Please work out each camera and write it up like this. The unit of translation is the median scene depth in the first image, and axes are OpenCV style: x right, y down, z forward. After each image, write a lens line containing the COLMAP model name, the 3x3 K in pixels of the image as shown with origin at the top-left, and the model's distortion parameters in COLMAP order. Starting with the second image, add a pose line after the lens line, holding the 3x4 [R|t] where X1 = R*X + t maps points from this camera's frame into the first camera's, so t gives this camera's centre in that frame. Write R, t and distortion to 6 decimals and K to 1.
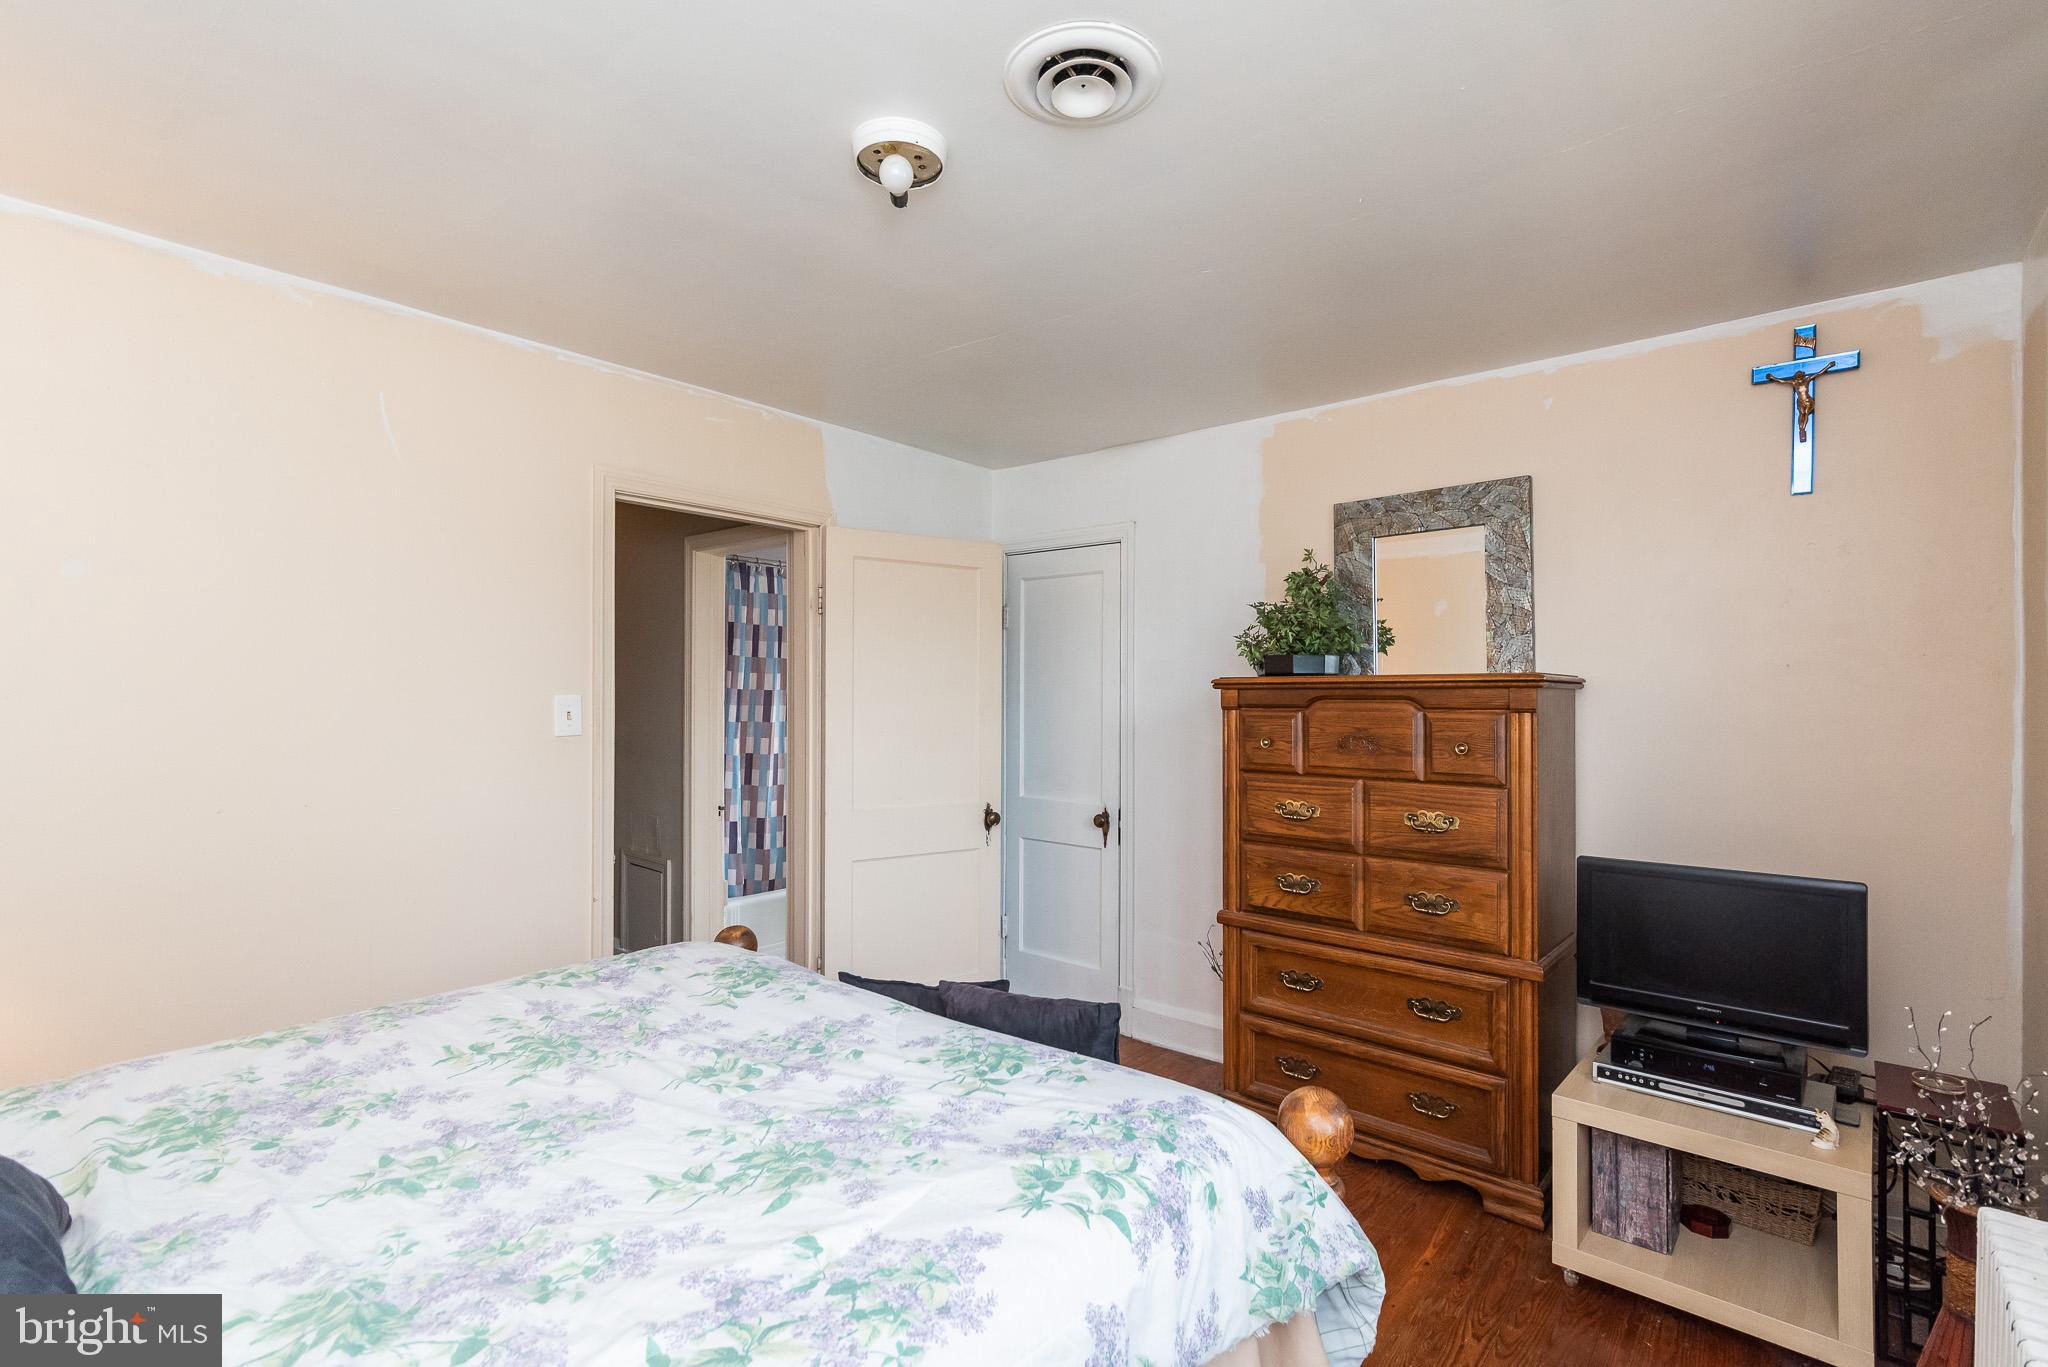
lens RADIAL K [[948.7, 0, 1036.5], [0, 948.7, 689.7], [0, 0, 1]] dist [-0.002316, 0.000215]
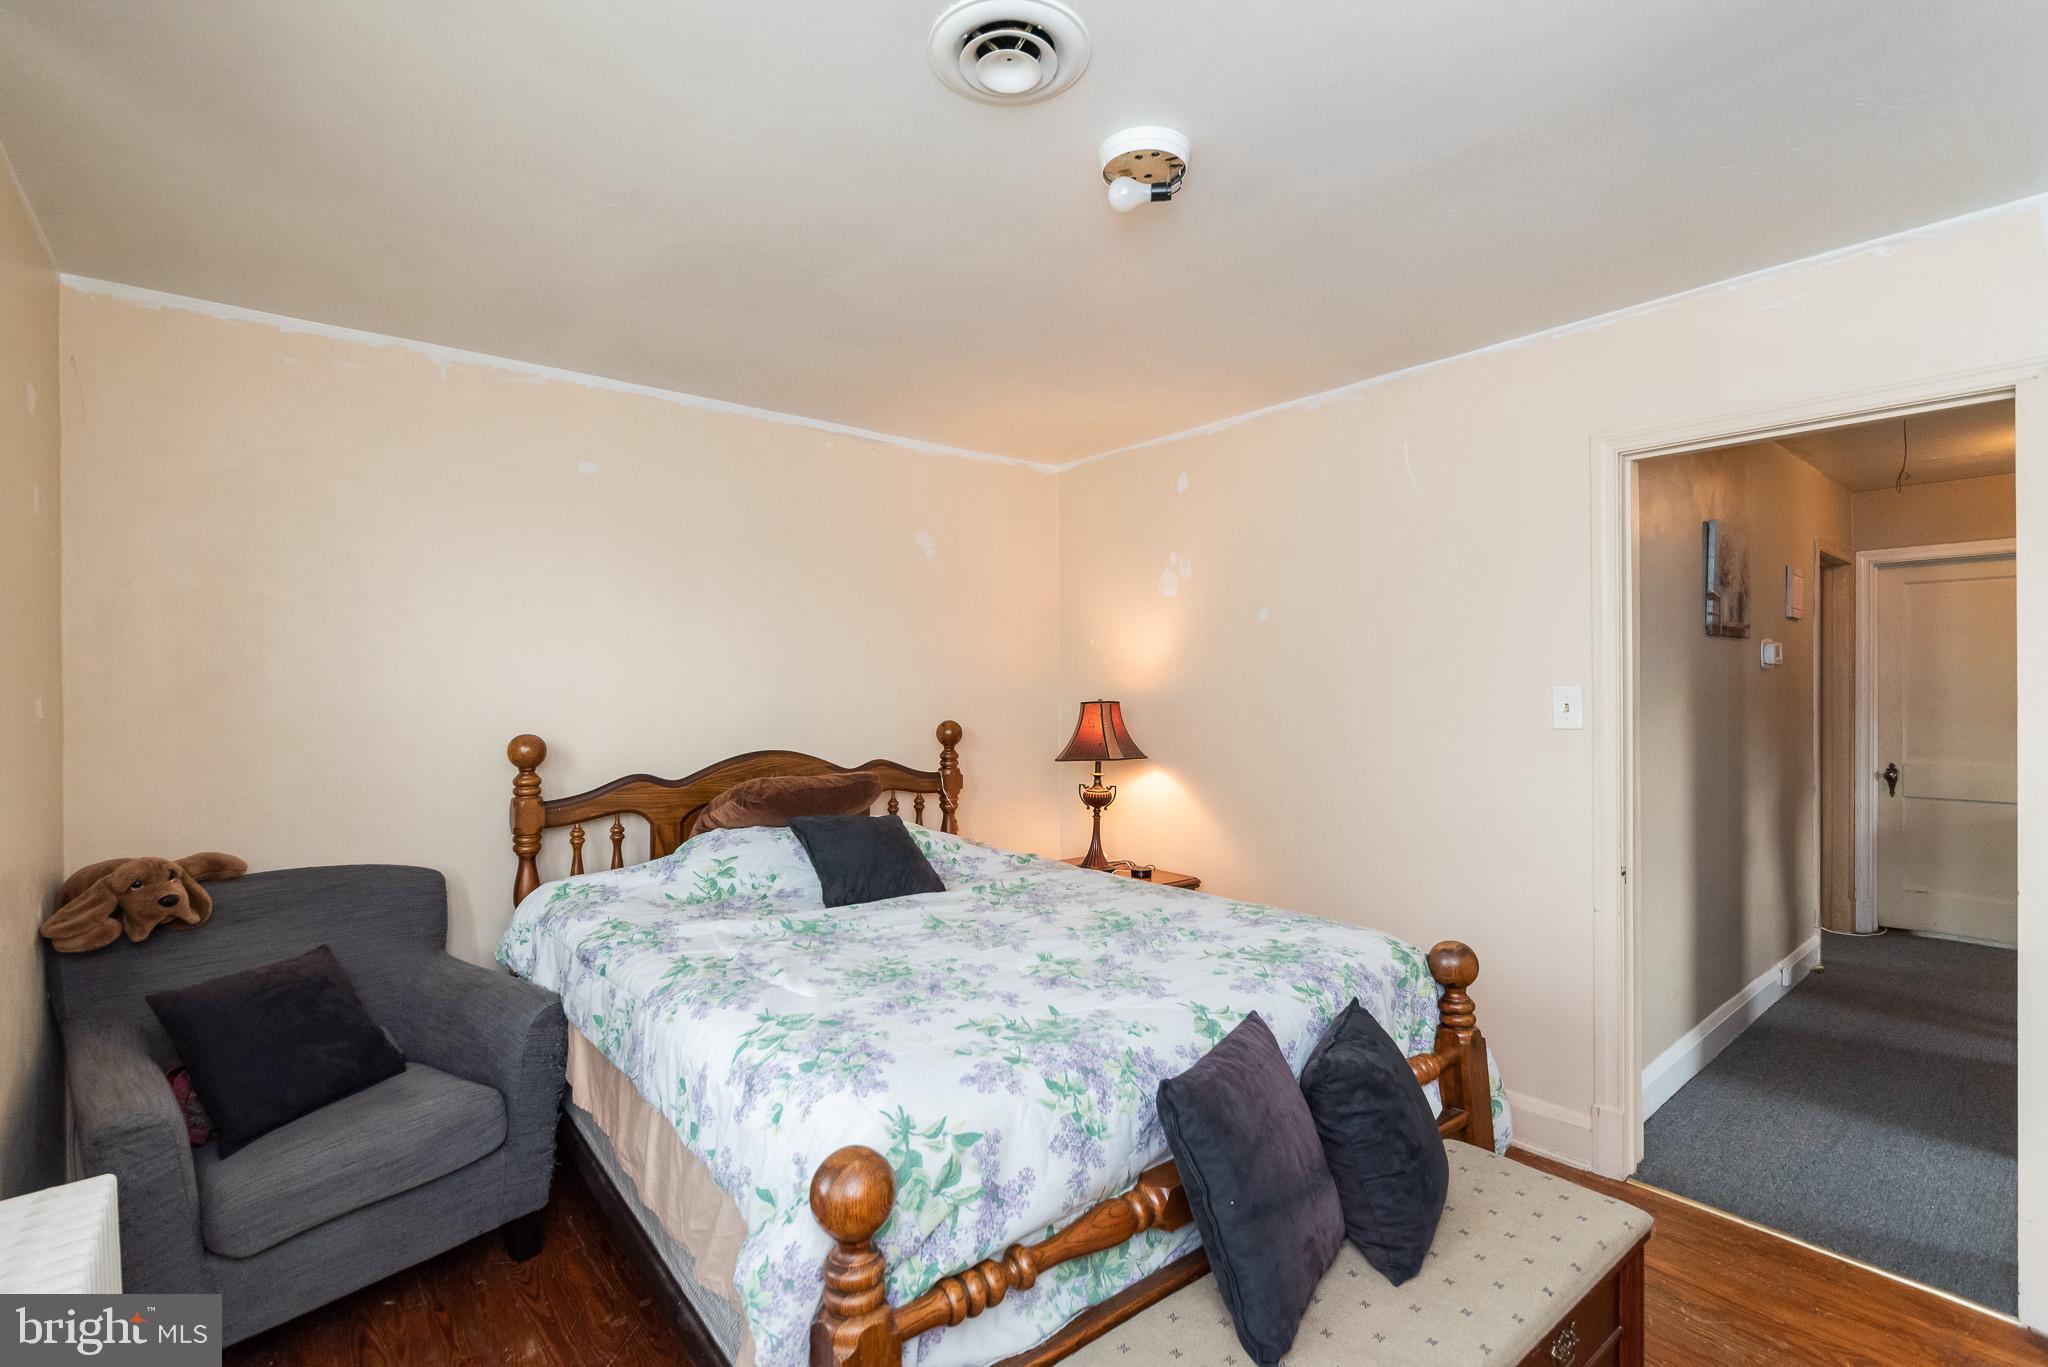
lens RADIAL K [[949.8, 0, 1027.0], [0, 949.8, 692.6], [0, 0, 1]] dist [-0.006873, -0.000859]
pose [[-0.183626, 0.001711, -0.982995, 0.863035], [0.003795, 0.999992, 0.001032, 0.013945], [0.982989, -0.003541, -0.183631, 1.034985]]
